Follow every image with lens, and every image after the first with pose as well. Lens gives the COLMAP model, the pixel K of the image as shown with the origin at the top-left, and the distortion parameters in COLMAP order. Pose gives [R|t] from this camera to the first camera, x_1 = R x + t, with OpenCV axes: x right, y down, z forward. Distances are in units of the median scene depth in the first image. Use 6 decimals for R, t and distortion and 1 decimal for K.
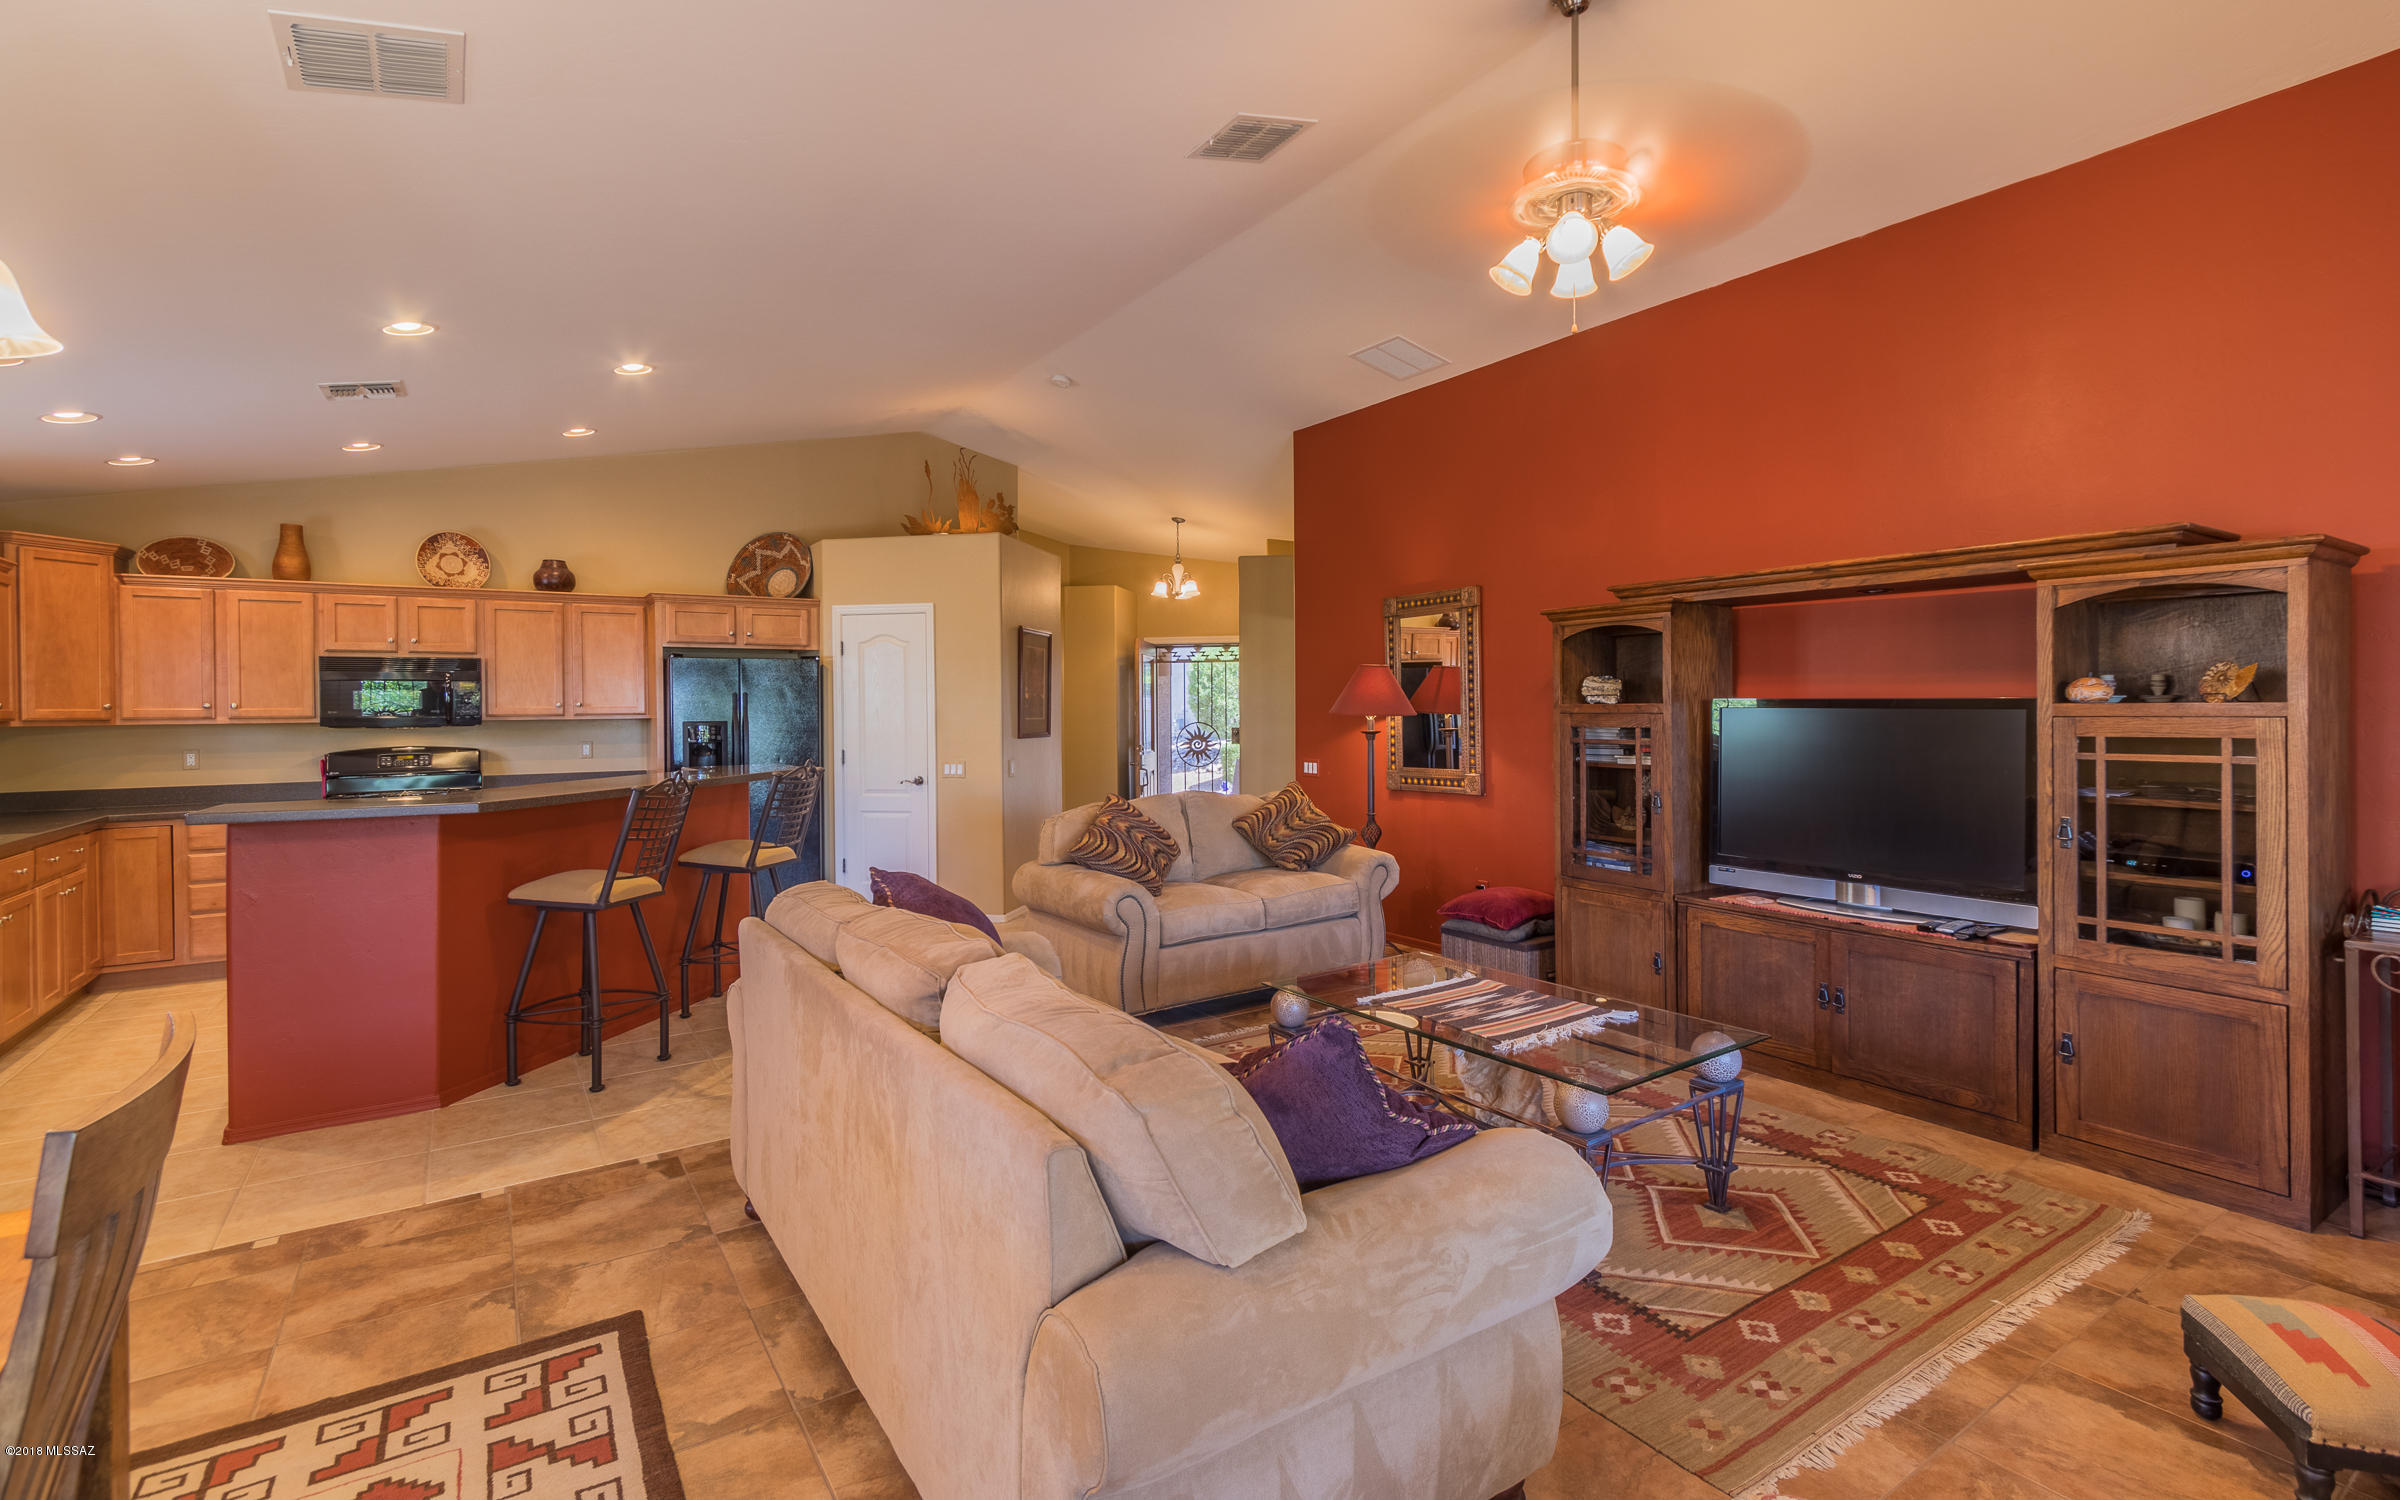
lens RADIAL K [[1110.6, 0, 1238.4], [0, 1110.6, 707.7], [0, 0, 1]] dist [-0.001323, -0.000450]
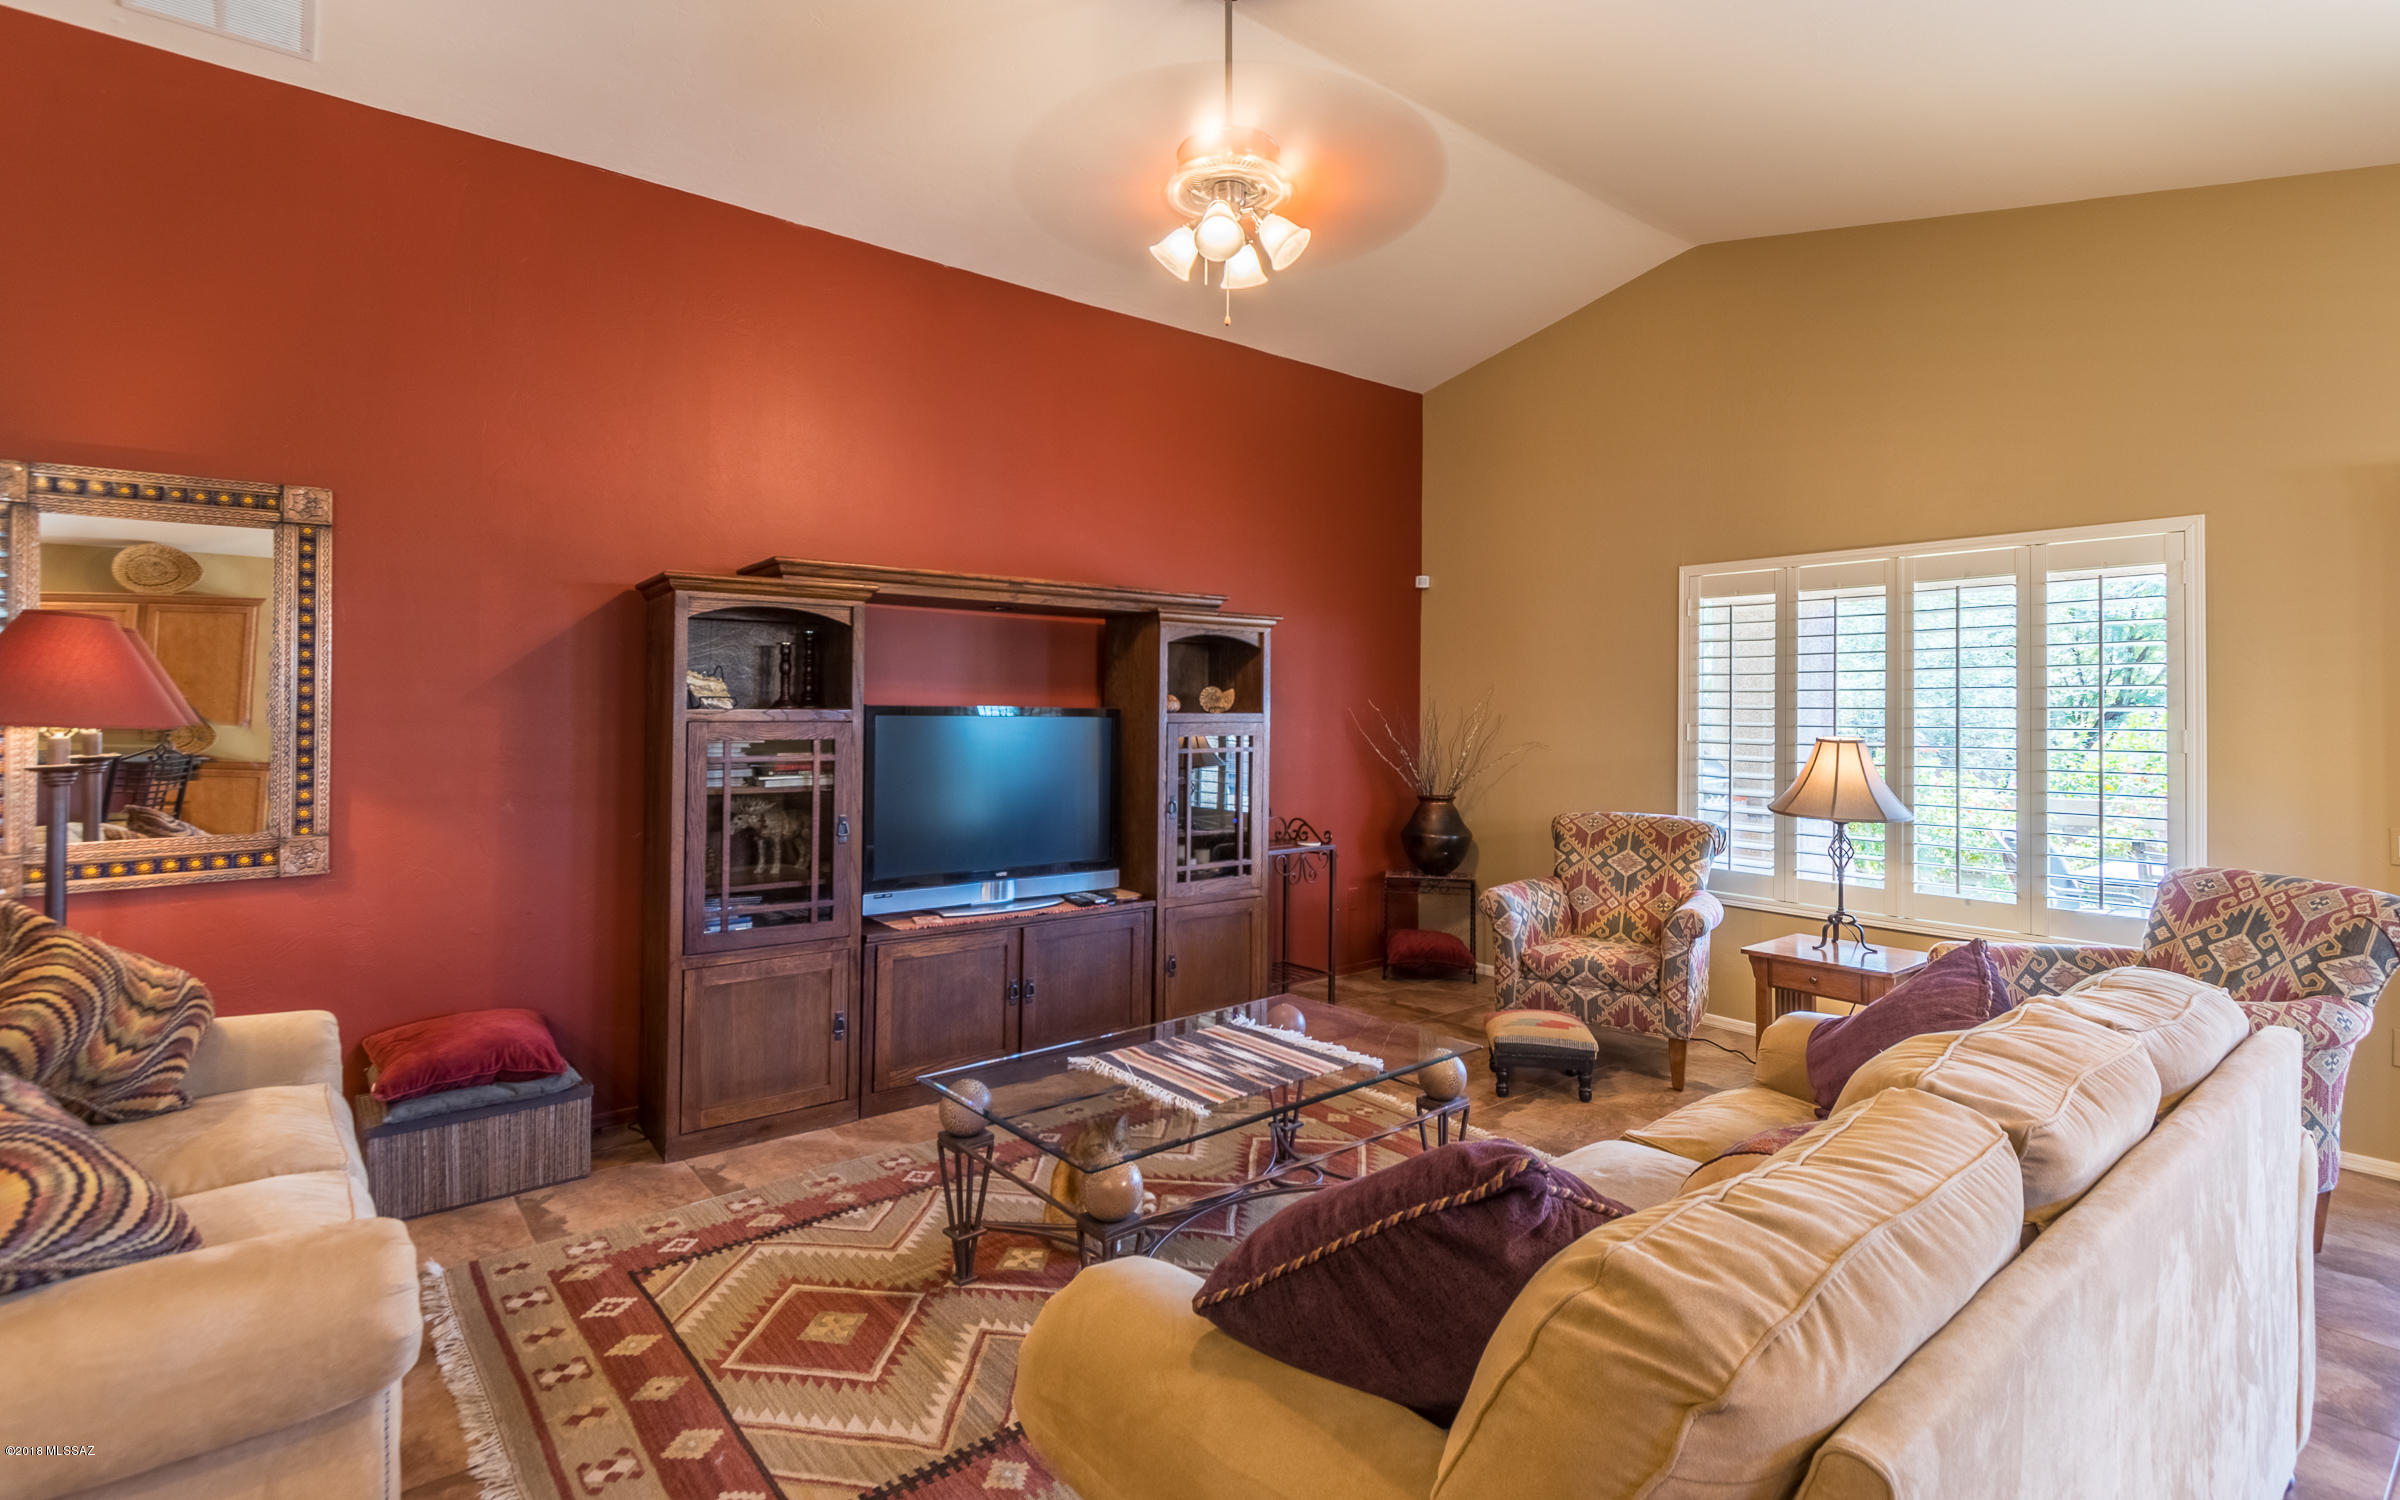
lens RADIAL K [[1110.6, 0, 1238.4], [0, 1110.6, 707.7], [0, 0, 1]] dist [-0.001323, -0.000450]
pose [[-0.084840, 0.007462, 0.996367, -0.526595], [-0.005144, 0.999955, -0.007927, -0.000695], [-0.996381, -0.005797, -0.084798, 0.868483]]
